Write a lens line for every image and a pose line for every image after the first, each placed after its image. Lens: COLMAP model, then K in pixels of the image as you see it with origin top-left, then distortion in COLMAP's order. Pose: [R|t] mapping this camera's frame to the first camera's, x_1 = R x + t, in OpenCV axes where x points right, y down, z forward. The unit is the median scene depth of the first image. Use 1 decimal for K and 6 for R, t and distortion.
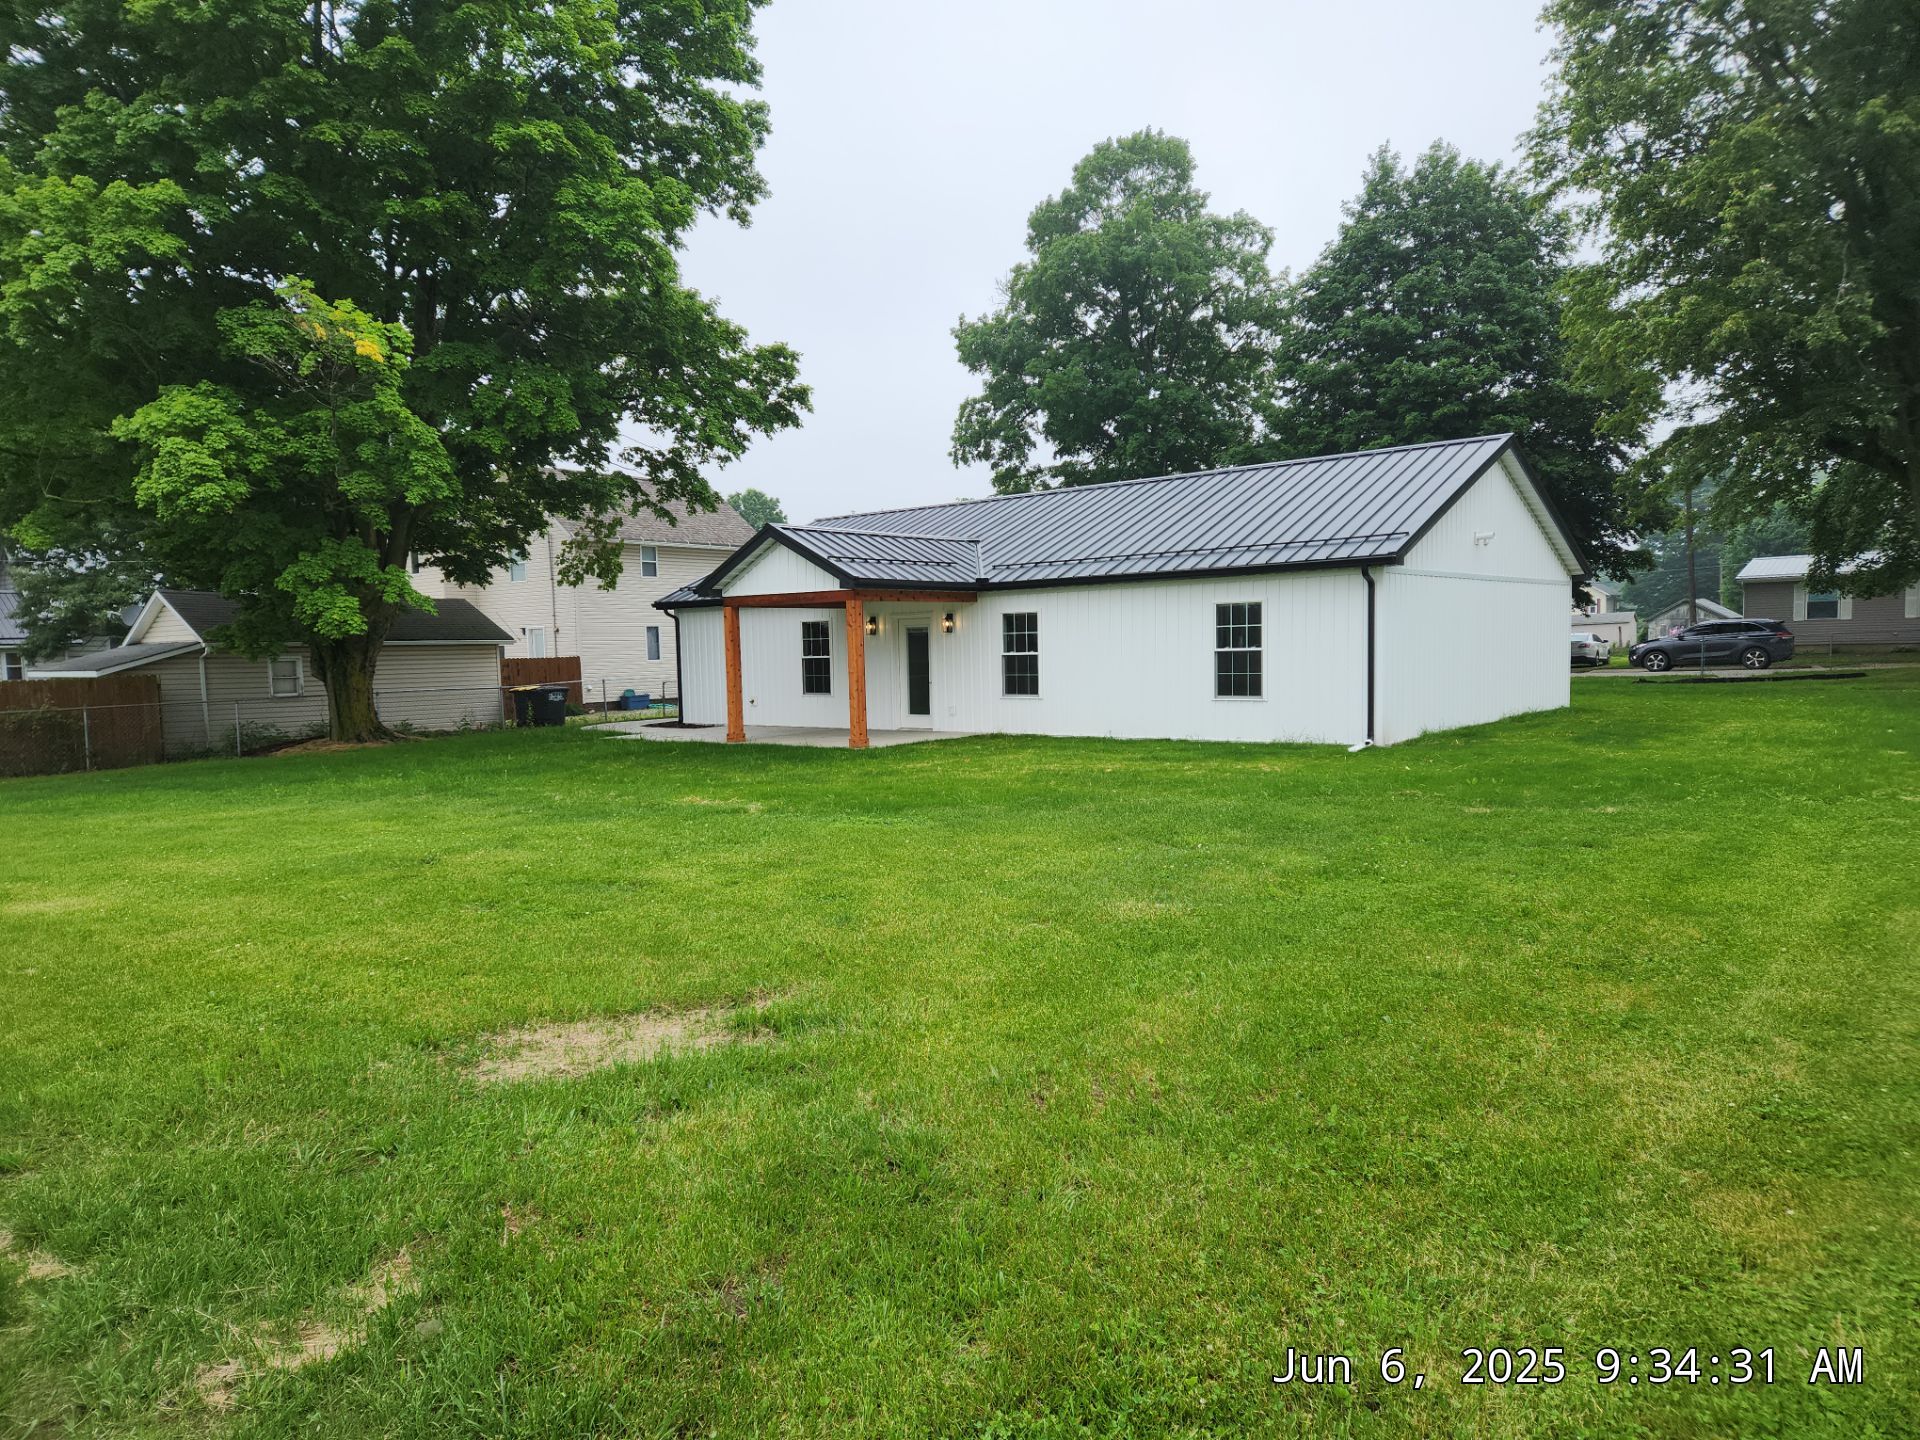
lens RADIAL K [[1280.1, 0, 967.5], [0, 1280.1, 729.3], [0, 0, 1]] dist [0.048644, -0.002290]
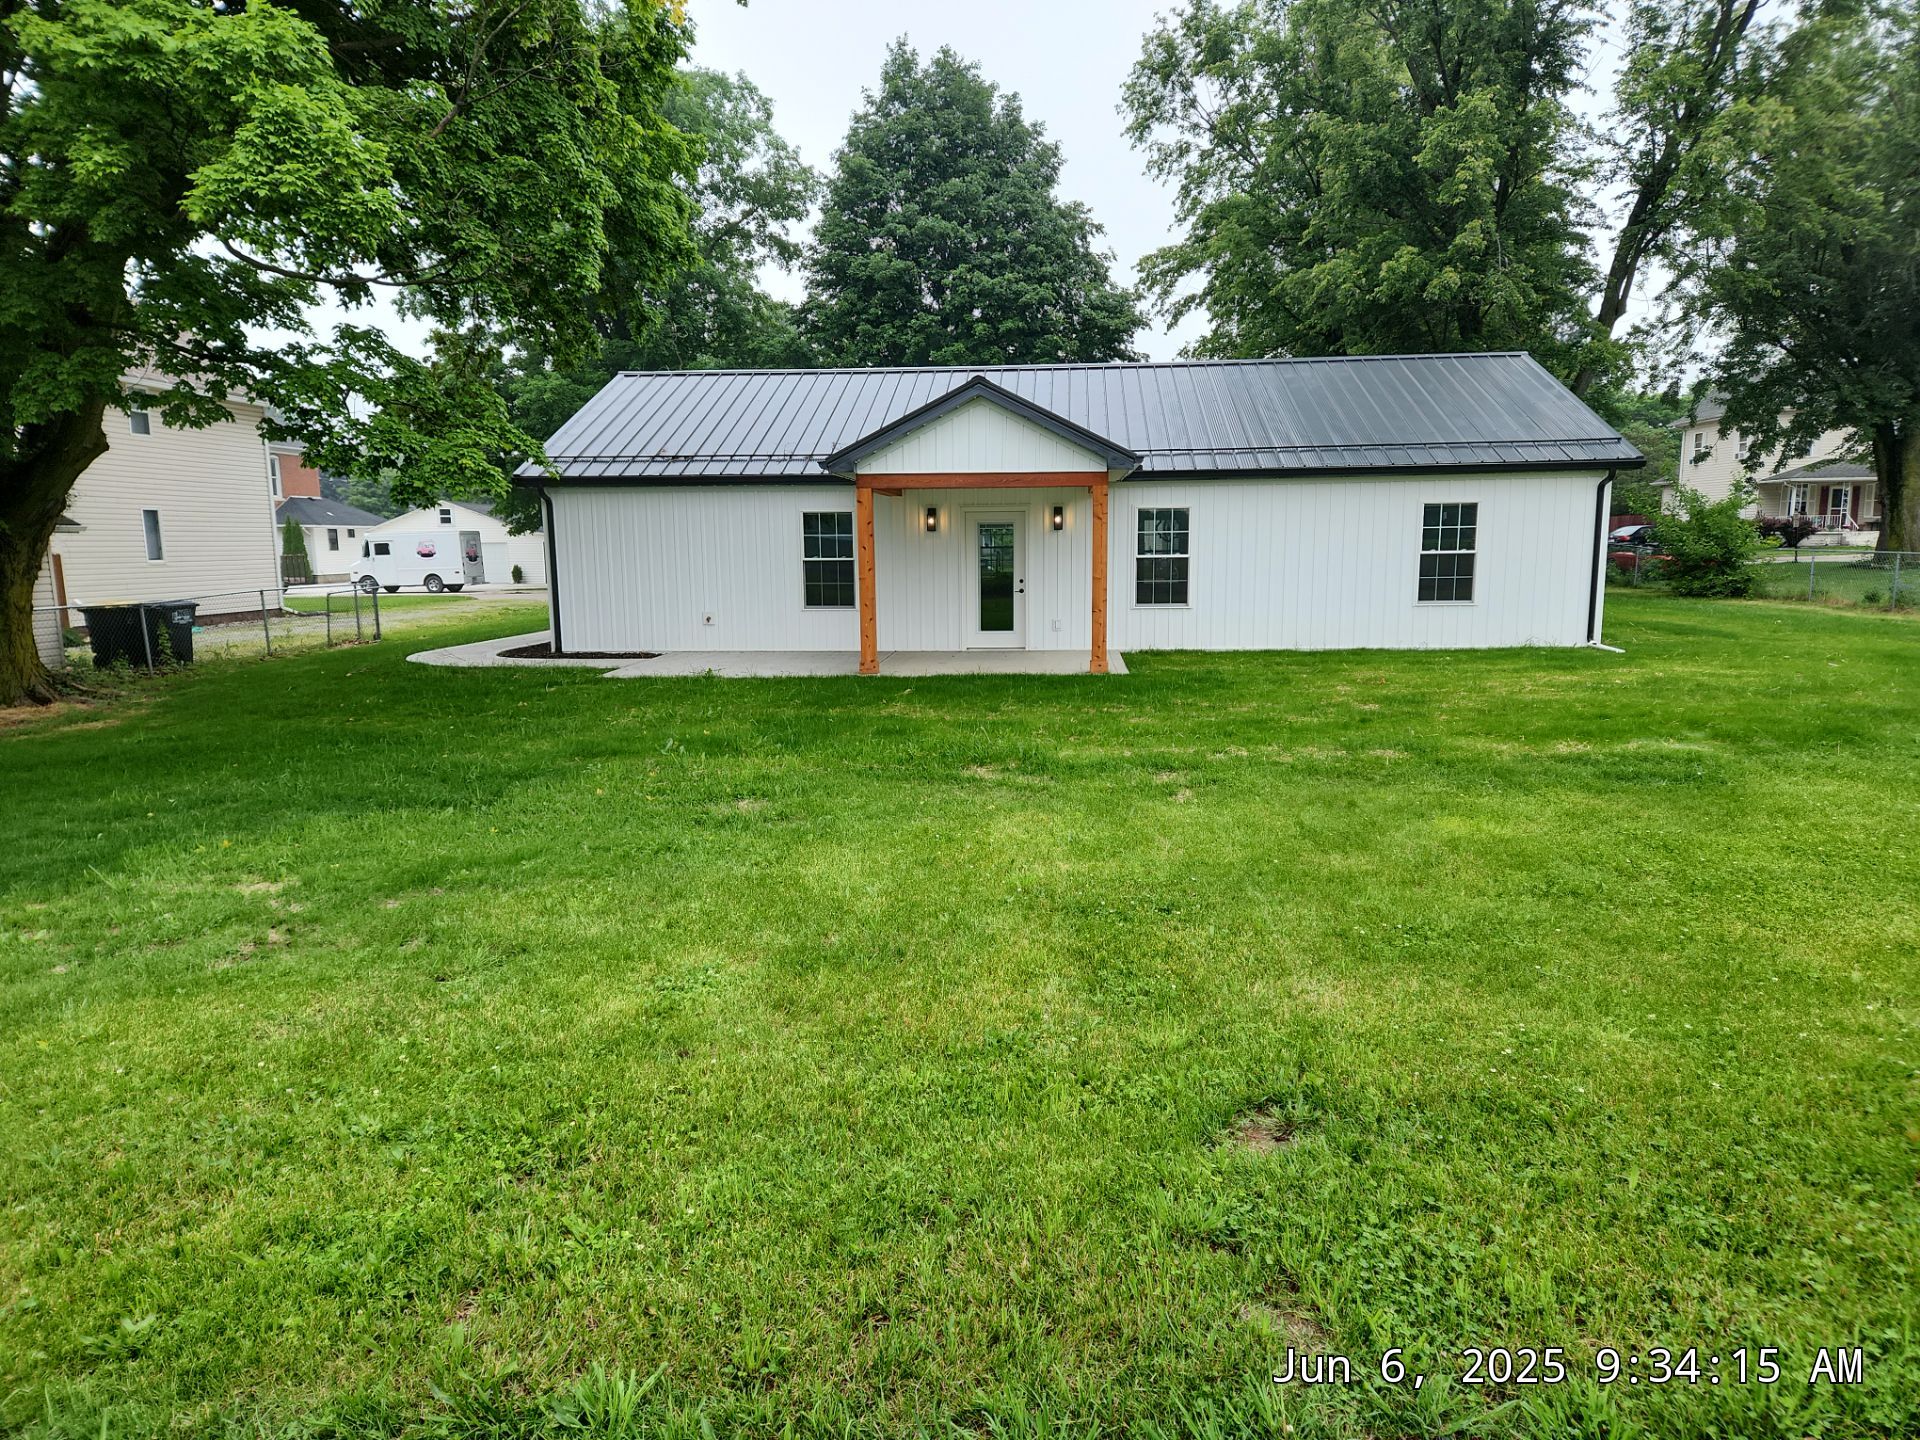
lens RADIAL K [[1280.1, 0, 967.5], [0, 1280.1, 729.3], [0, 0, 1]] dist [0.048644, -0.002290]
pose [[0.814169, -0.065875, 0.576879, -0.592490], [0.029564, 0.996958, 0.072120, -0.009579], [-0.579875, -0.041663, 0.813640, 0.388762]]
